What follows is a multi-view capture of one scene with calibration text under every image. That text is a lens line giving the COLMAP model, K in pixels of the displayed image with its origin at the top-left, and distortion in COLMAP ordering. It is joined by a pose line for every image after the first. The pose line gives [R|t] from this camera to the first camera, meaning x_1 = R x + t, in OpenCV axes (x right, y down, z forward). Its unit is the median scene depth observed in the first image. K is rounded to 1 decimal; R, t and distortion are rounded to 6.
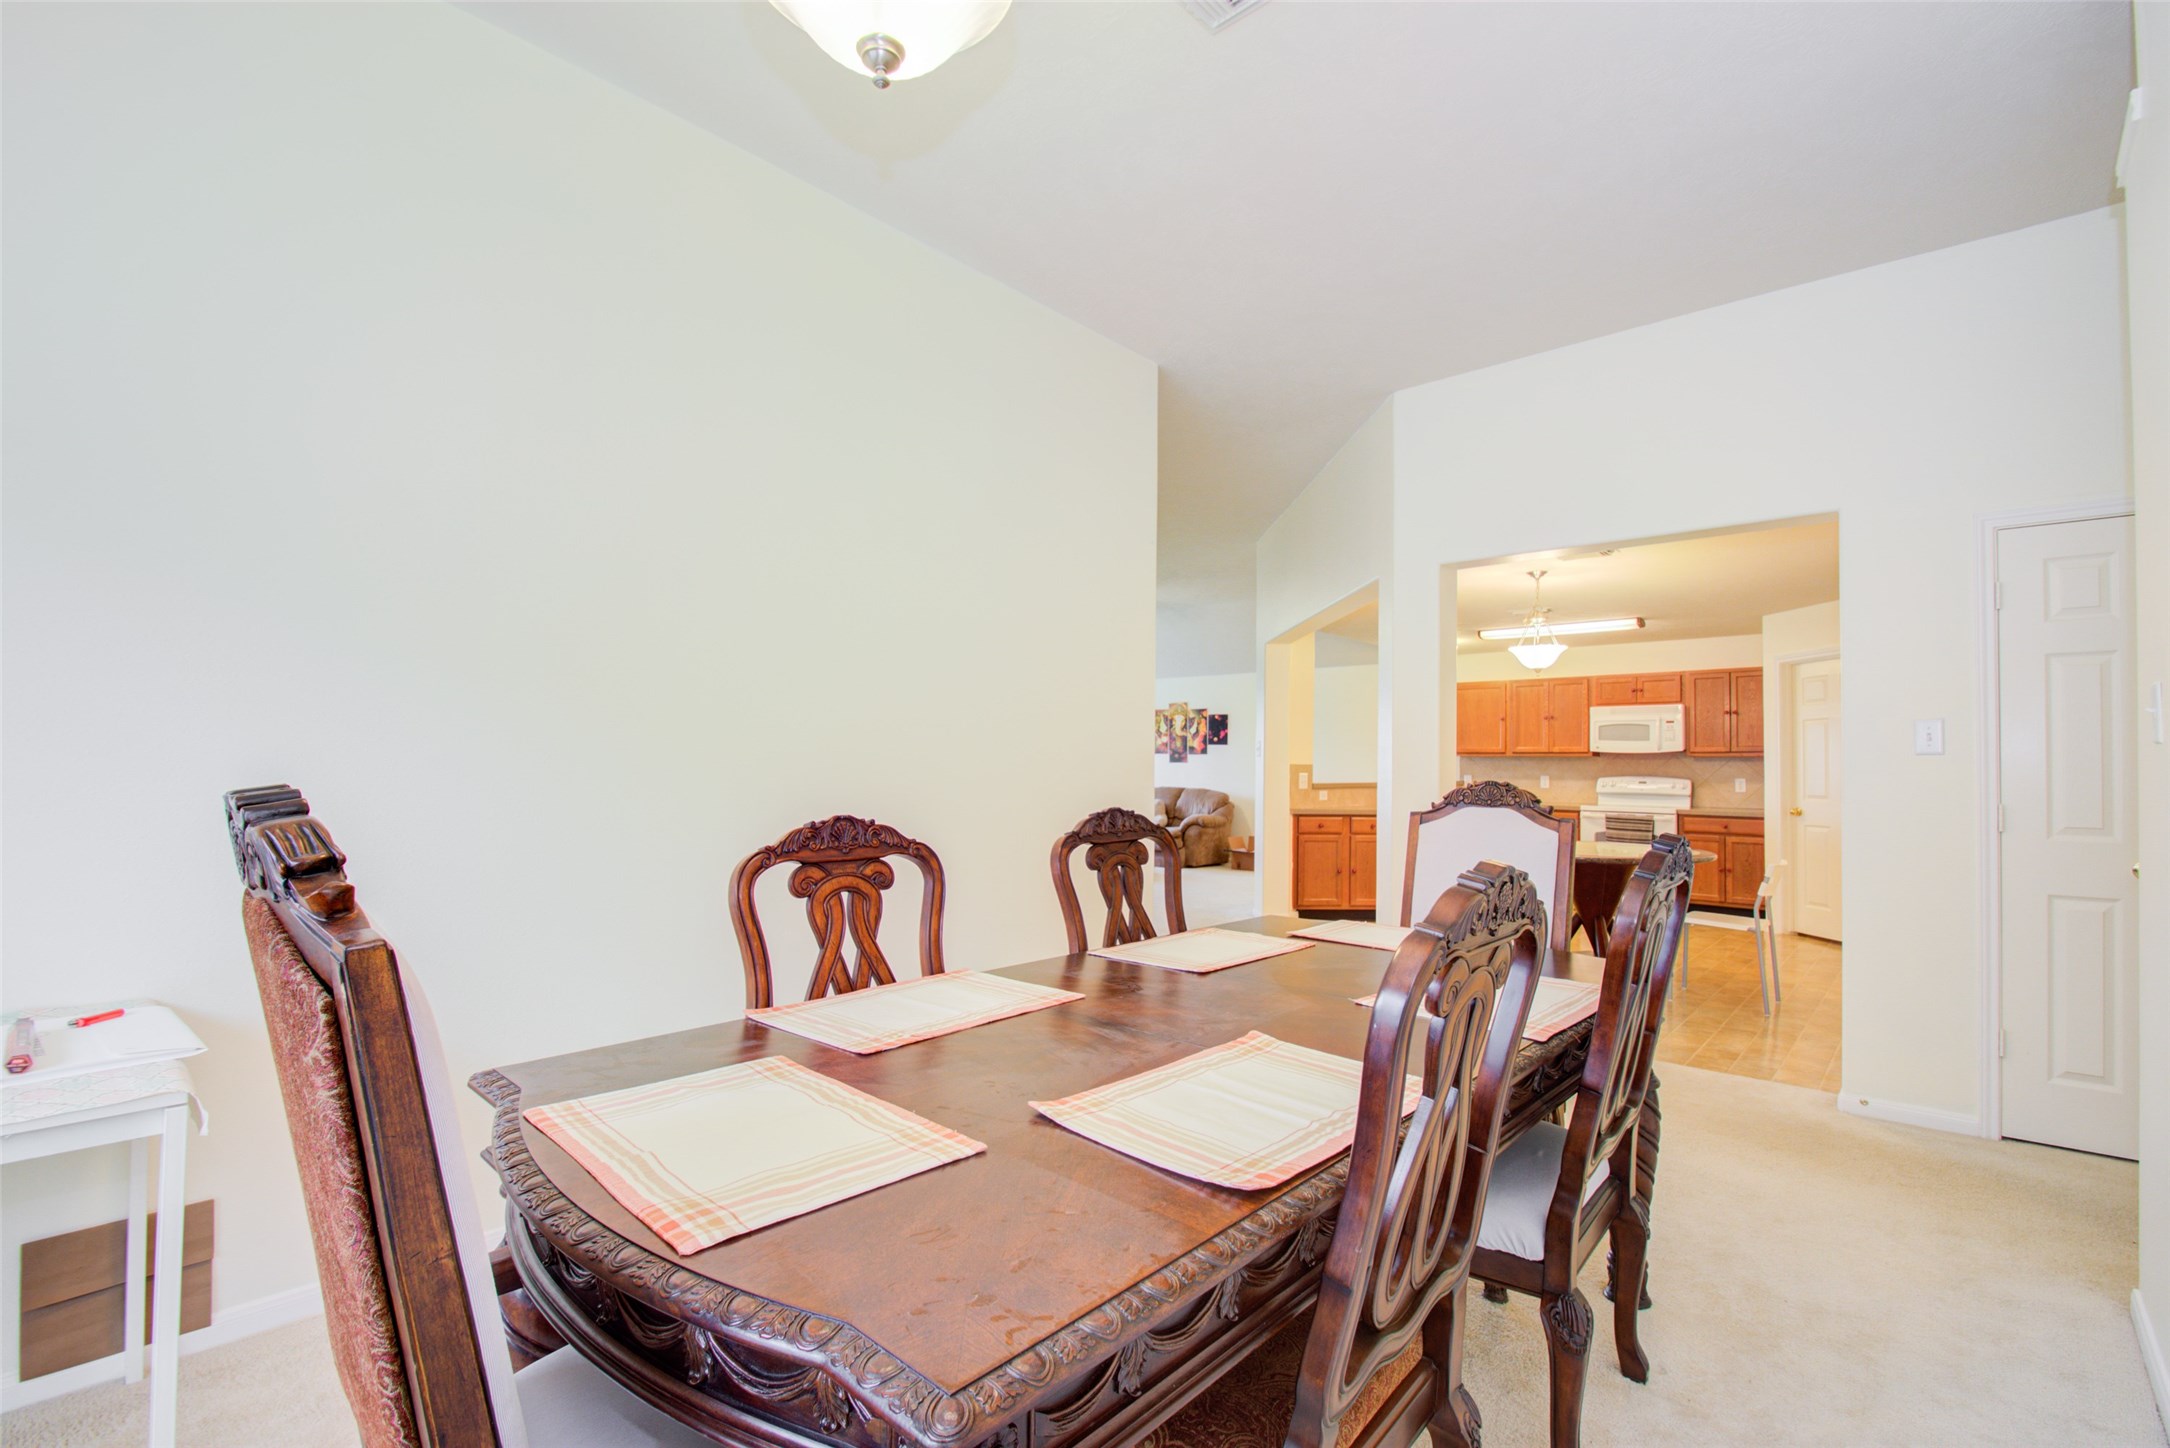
lens RADIAL K [[979.7, 0, 1094.6], [0, 979.7, 744.2], [0, 0, 1]] dist [0.012607, -0.011929]
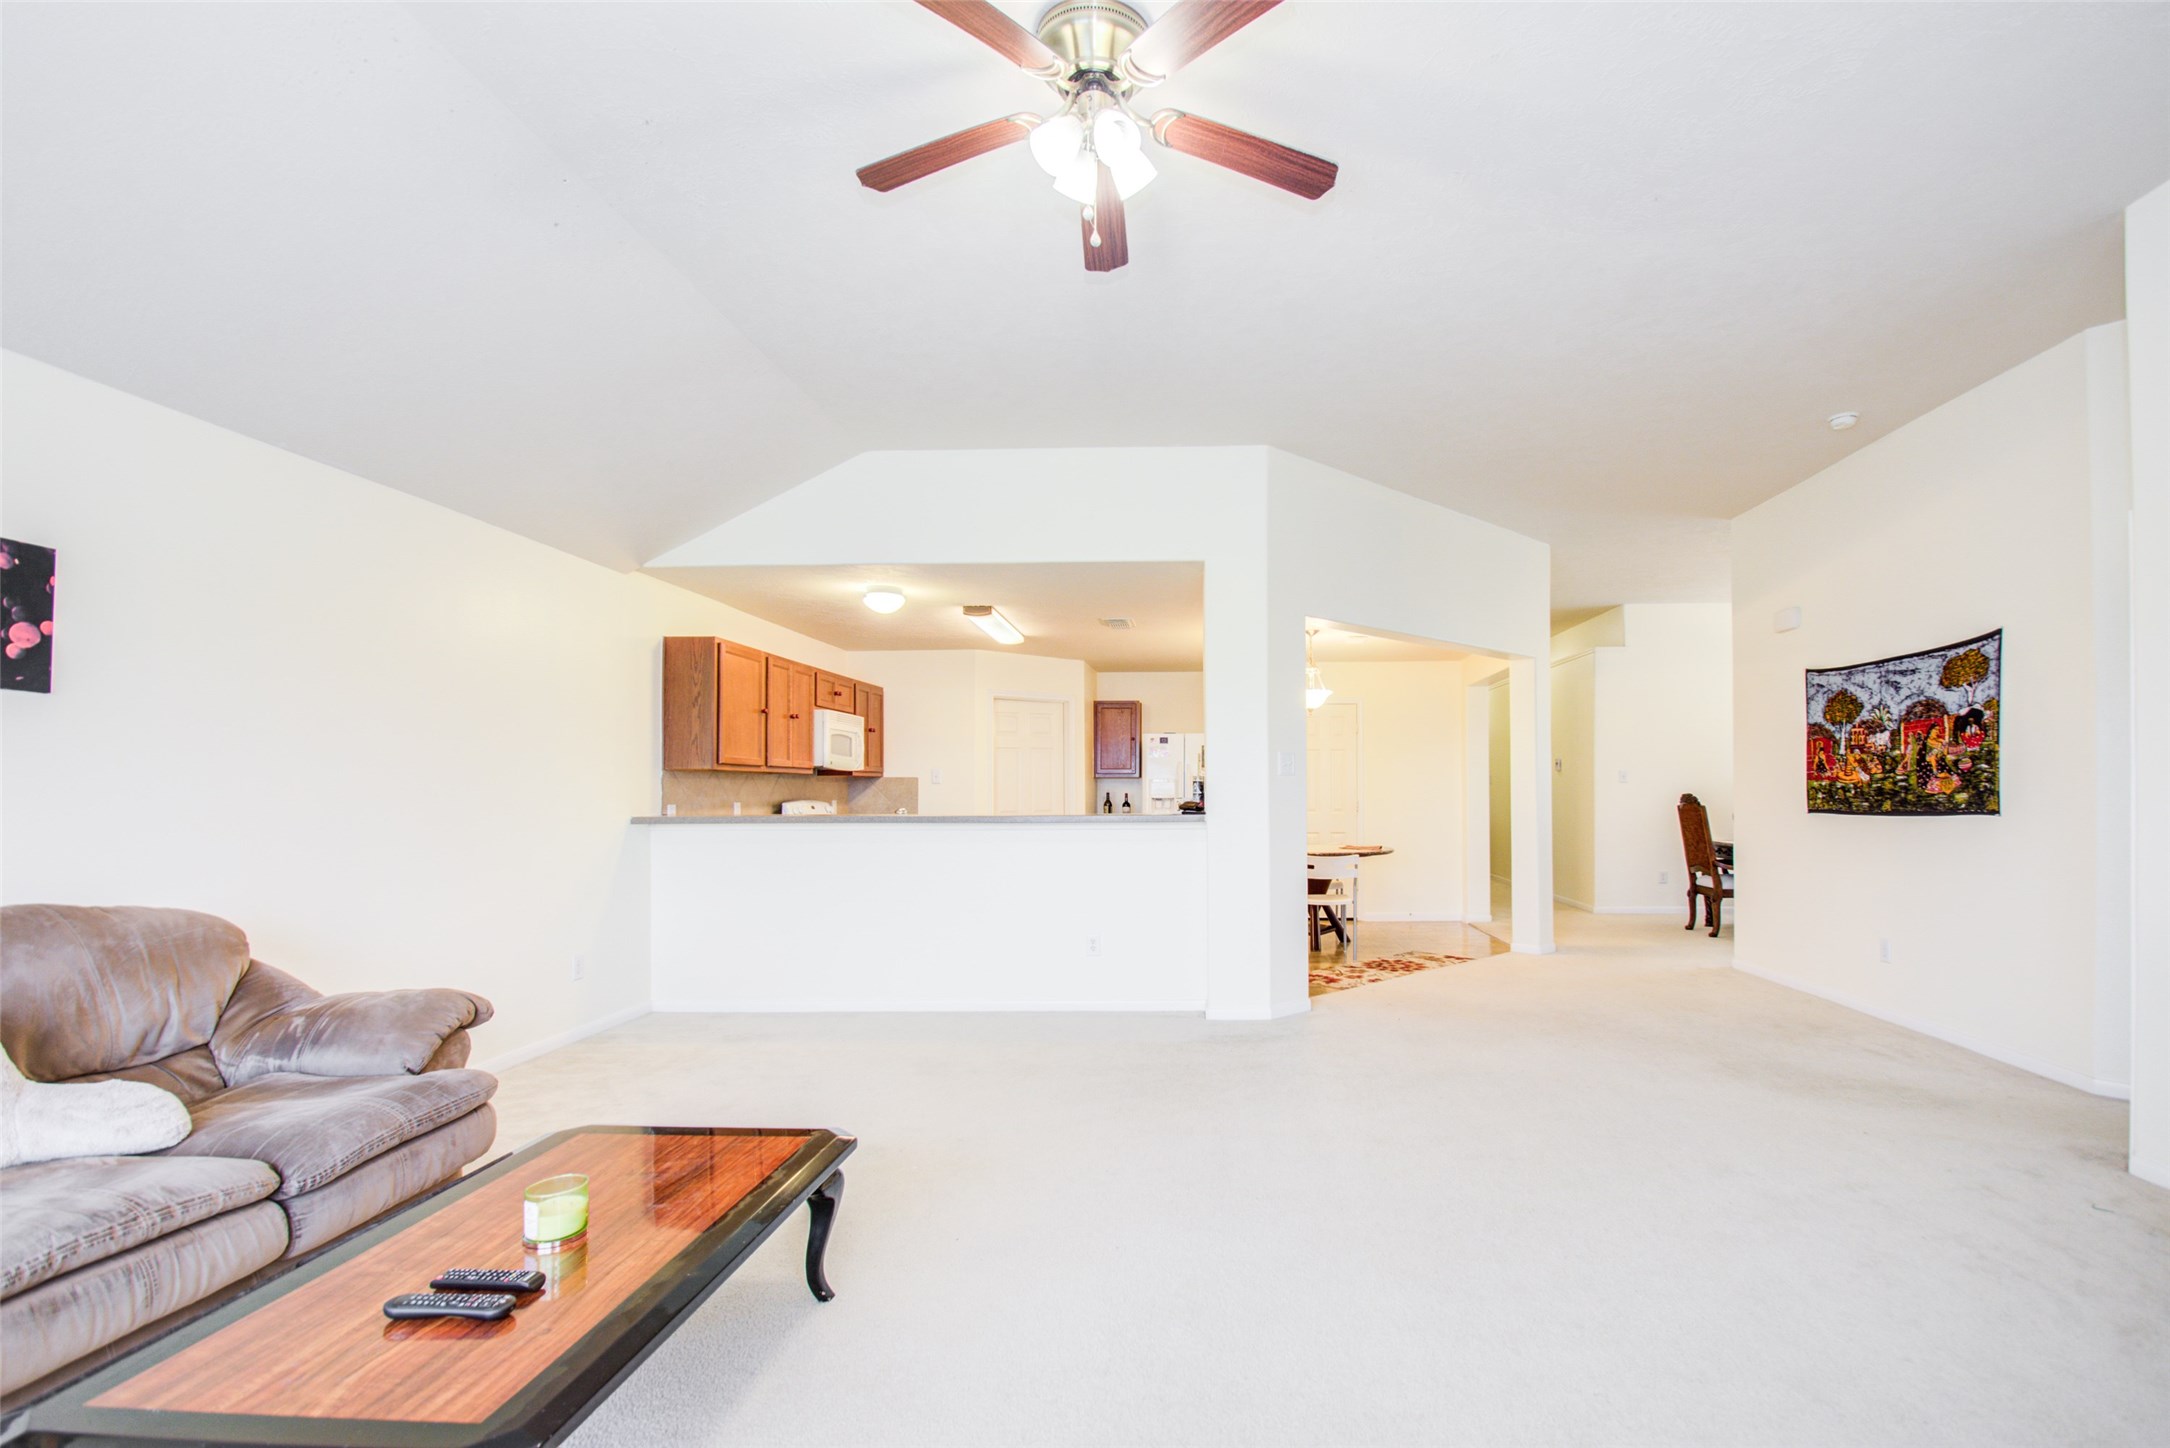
lens RADIAL K [[979.7, 0, 1190.3], [0, 979.7, 788.9], [0, 0, 1]] dist [0.012607, -0.011929]
pose [[-0.654679, -0.004142, 0.755895, -0.253603], [-0.016803, 0.999818, -0.009074, 0.026638], [-0.755720, -0.018642, -0.654630, 1.314680]]
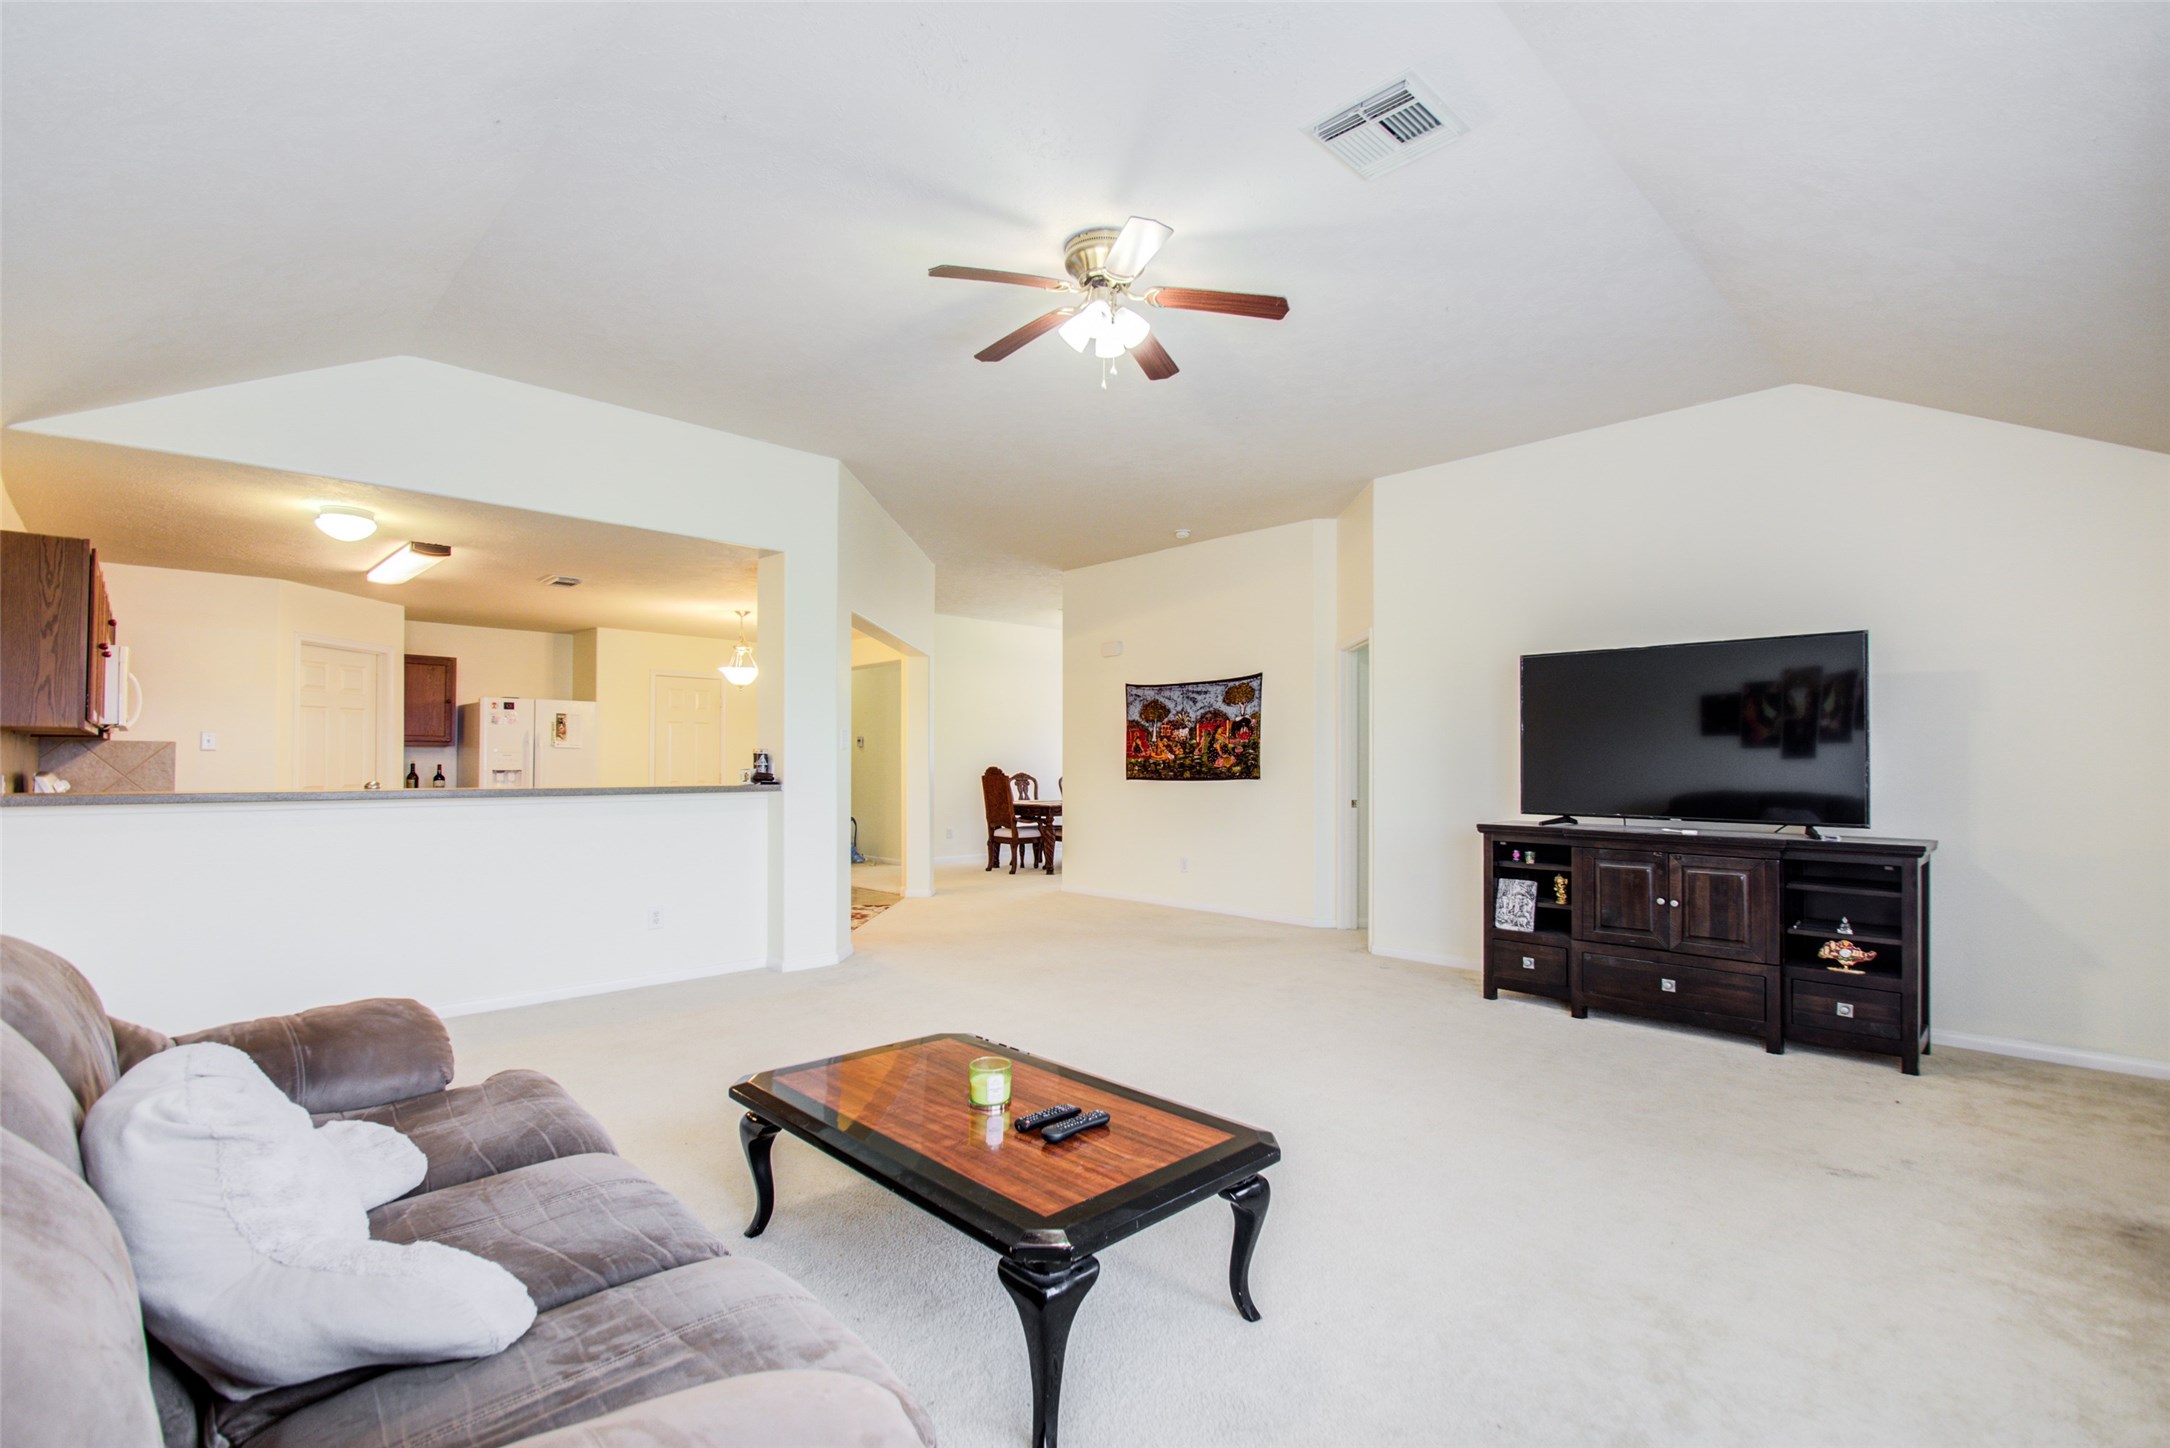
lens RADIAL K [[979.7, 0, 1088.2], [0, 979.7, 744.5], [0, 0, 1]] dist [0.012607, -0.011929]
pose [[-0.998185, -0.008979, 0.059541, -0.053550], [-0.011317, 0.999174, -0.039038, 0.033088], [-0.059141, -0.039641, -0.997462, 1.546196]]
